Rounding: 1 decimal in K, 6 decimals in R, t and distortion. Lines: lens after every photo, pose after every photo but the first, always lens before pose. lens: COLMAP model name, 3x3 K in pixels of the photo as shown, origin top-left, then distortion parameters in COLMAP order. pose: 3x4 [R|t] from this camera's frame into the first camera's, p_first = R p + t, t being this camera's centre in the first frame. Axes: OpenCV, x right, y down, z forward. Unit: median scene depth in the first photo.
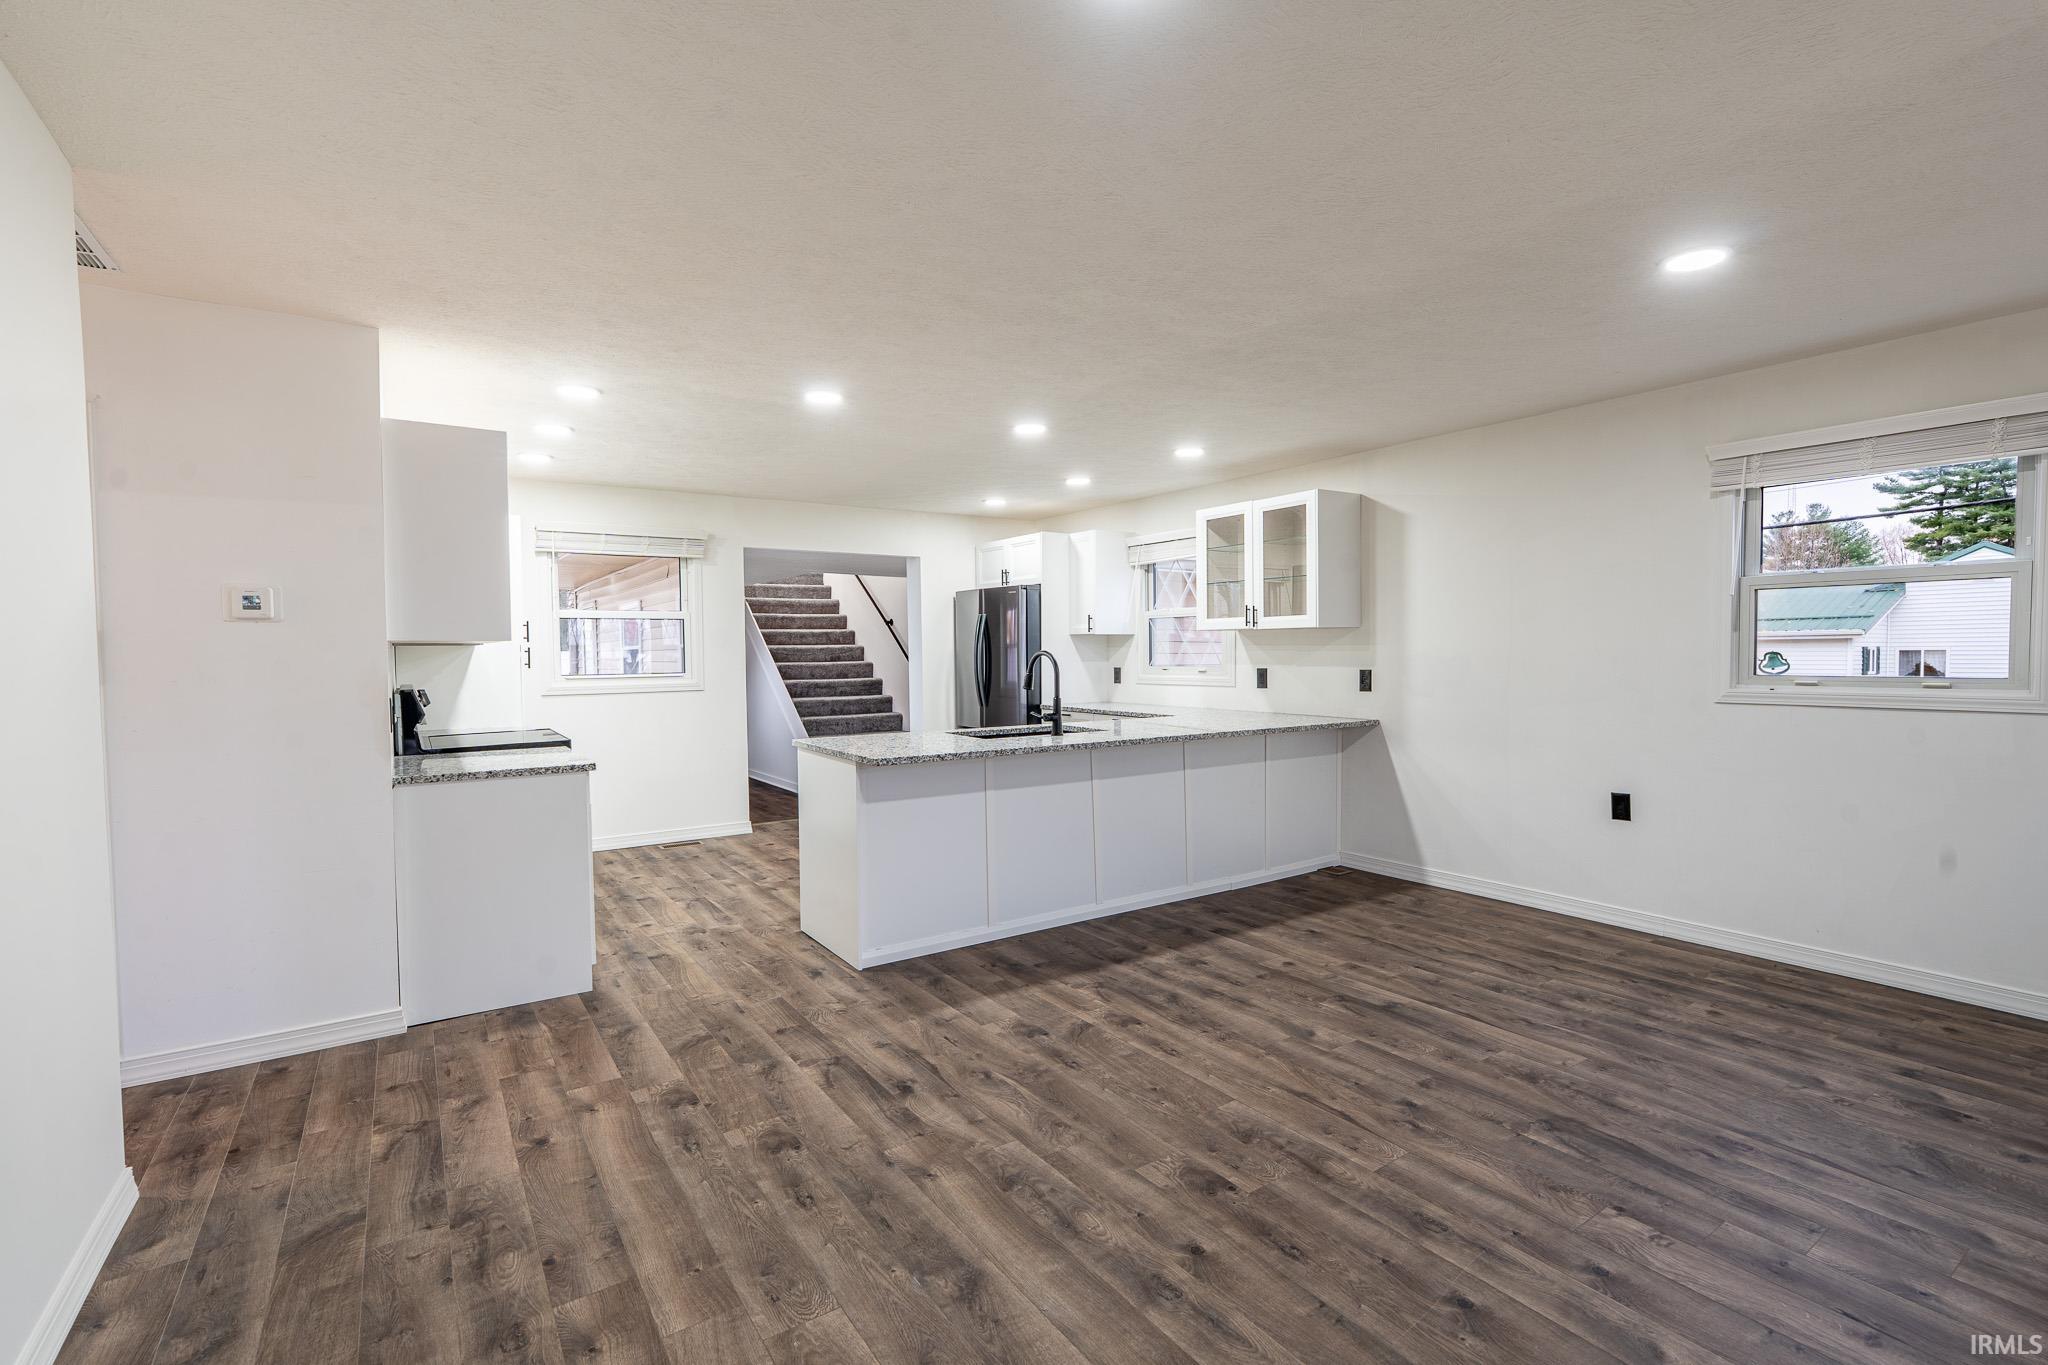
lens RADIAL K [[920.3, 0, 1021.1], [0, 920.3, 688.0], [0, 0, 1]] dist [-0.006815, 0.002677]
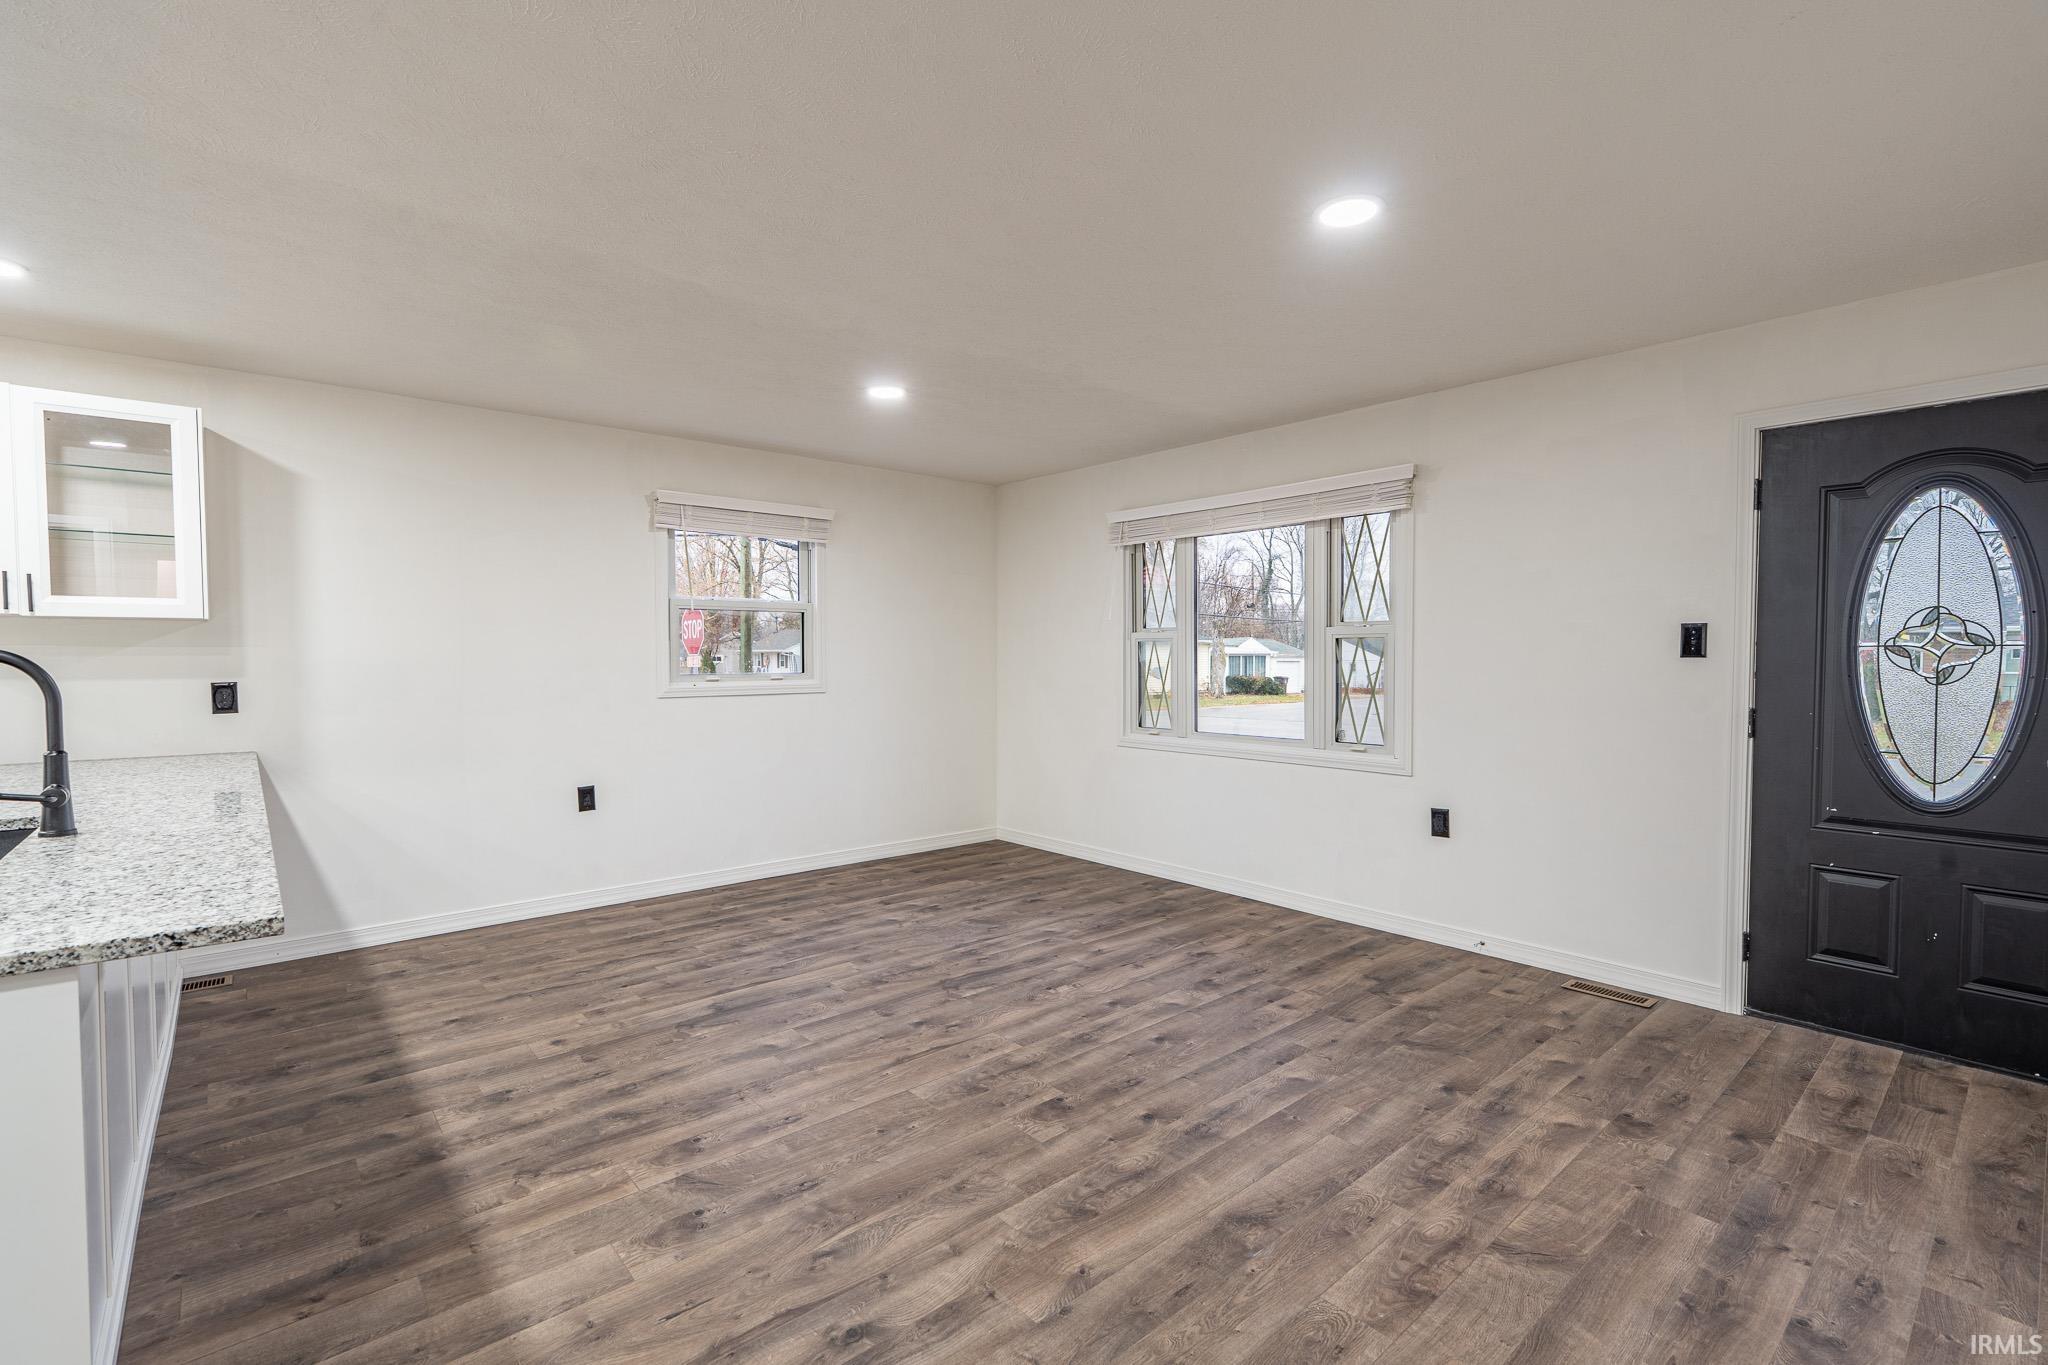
lens RADIAL K [[920.3, 0, 1025.8], [0, 920.3, 682.8], [0, 0, 1]] dist [-0.006815, 0.002677]
pose [[-0.122630, -0.023444, 0.992175, -0.413637], [0.041647, 0.998719, 0.028746, -0.015250], [-0.991578, 0.044847, -0.121497, 0.511454]]
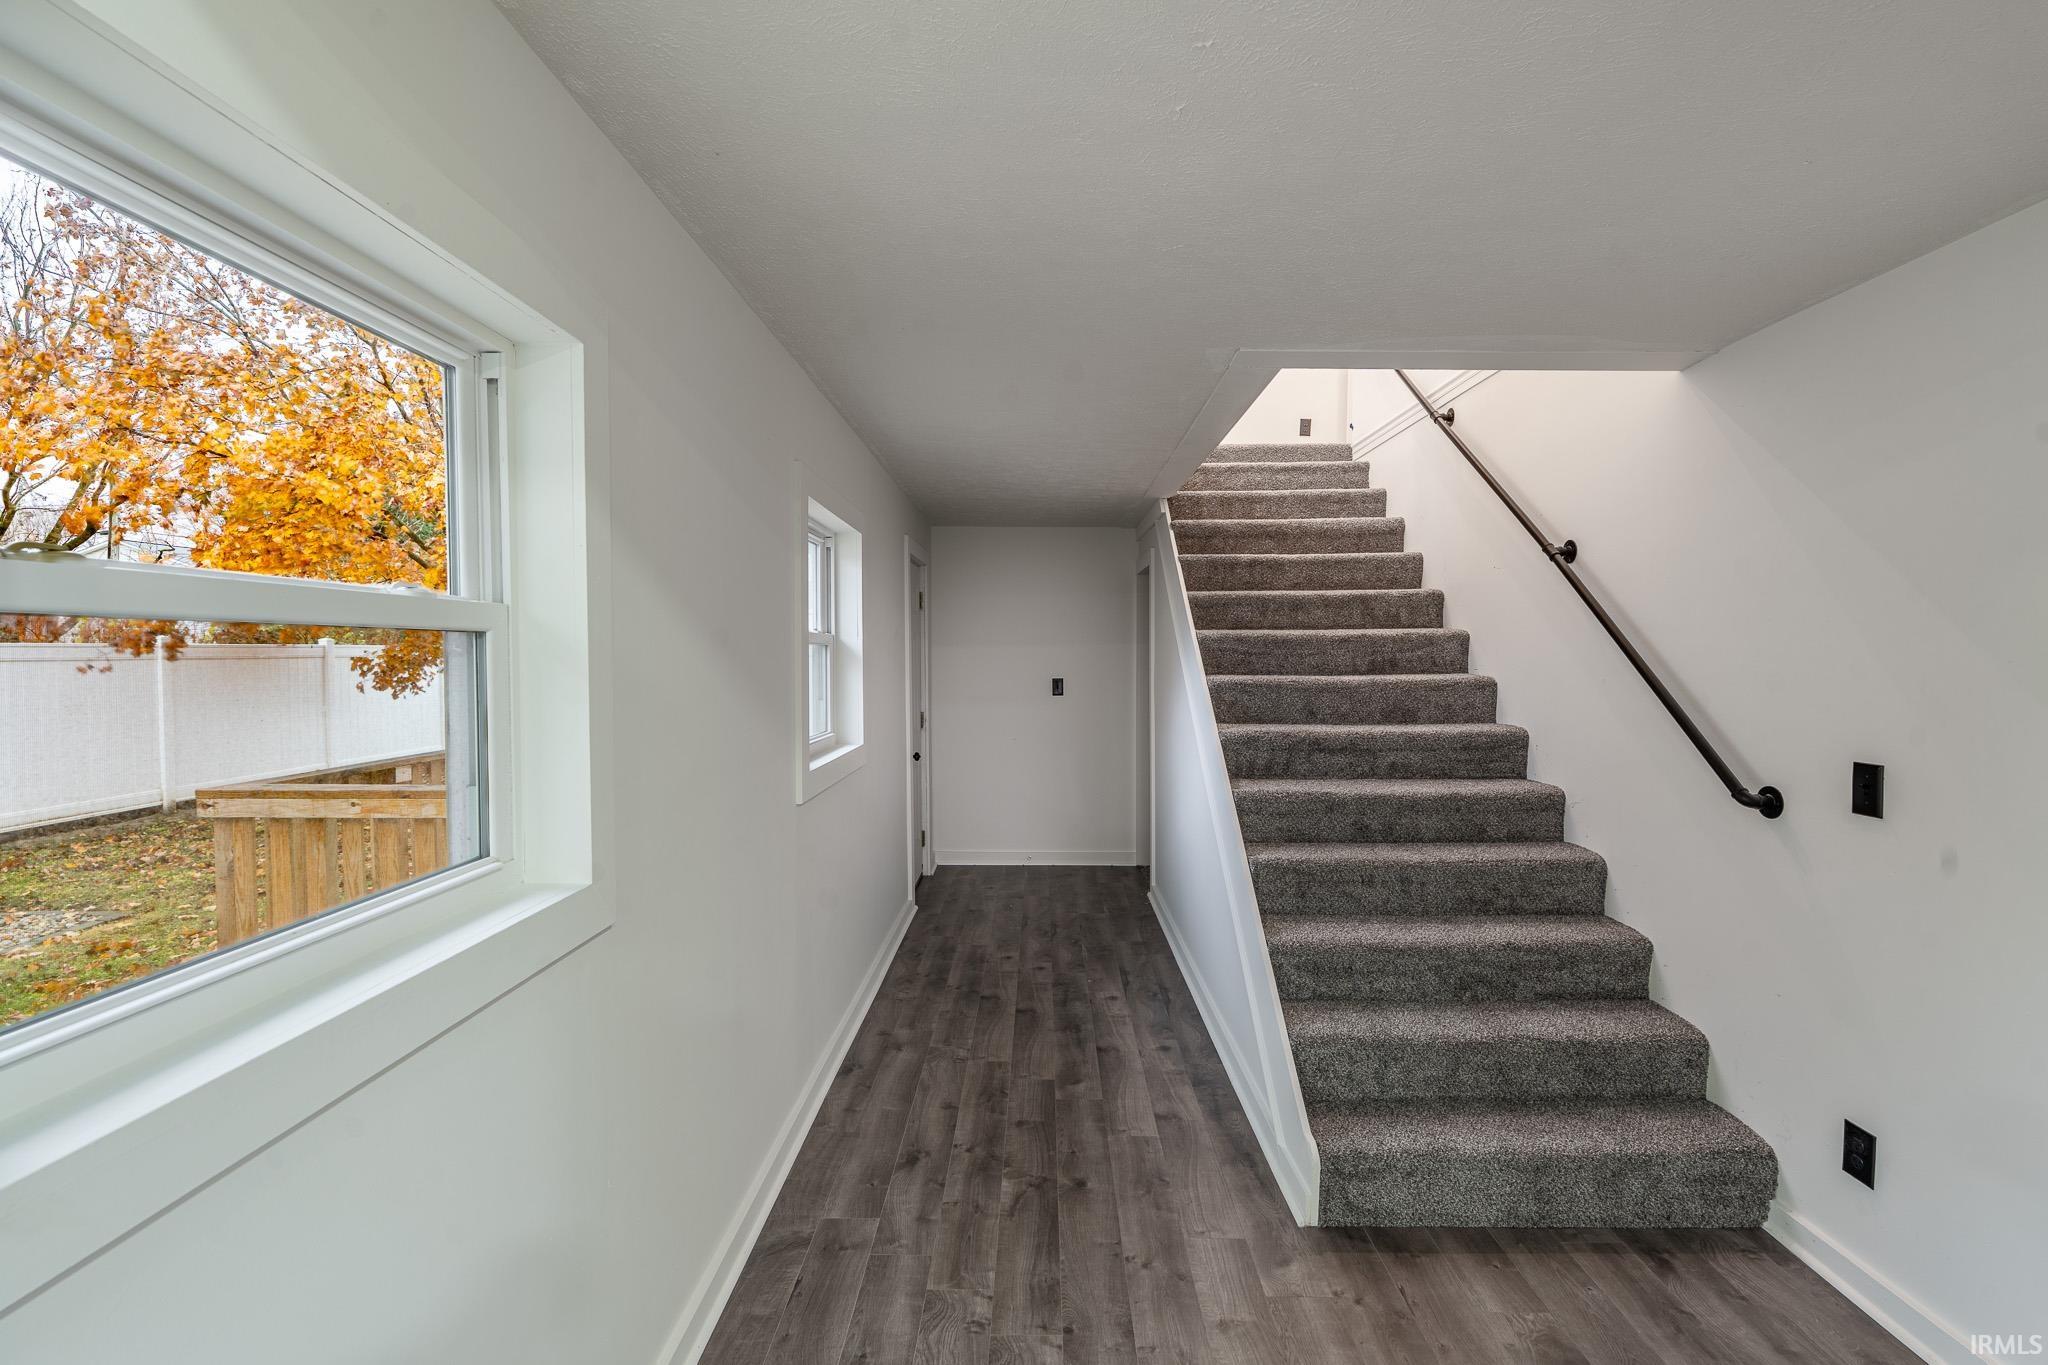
lens RADIAL K [[920.3, 0, 1013.5], [0, 920.3, 677.5], [0, 0, 1]] dist [-0.006815, 0.002677]
pose [[0.808897, 0.024860, -0.587425, -0.231899], [-0.027409, 0.999614, 0.004560, -0.054754], [0.587311, 0.012412, 0.809266, 1.352990]]
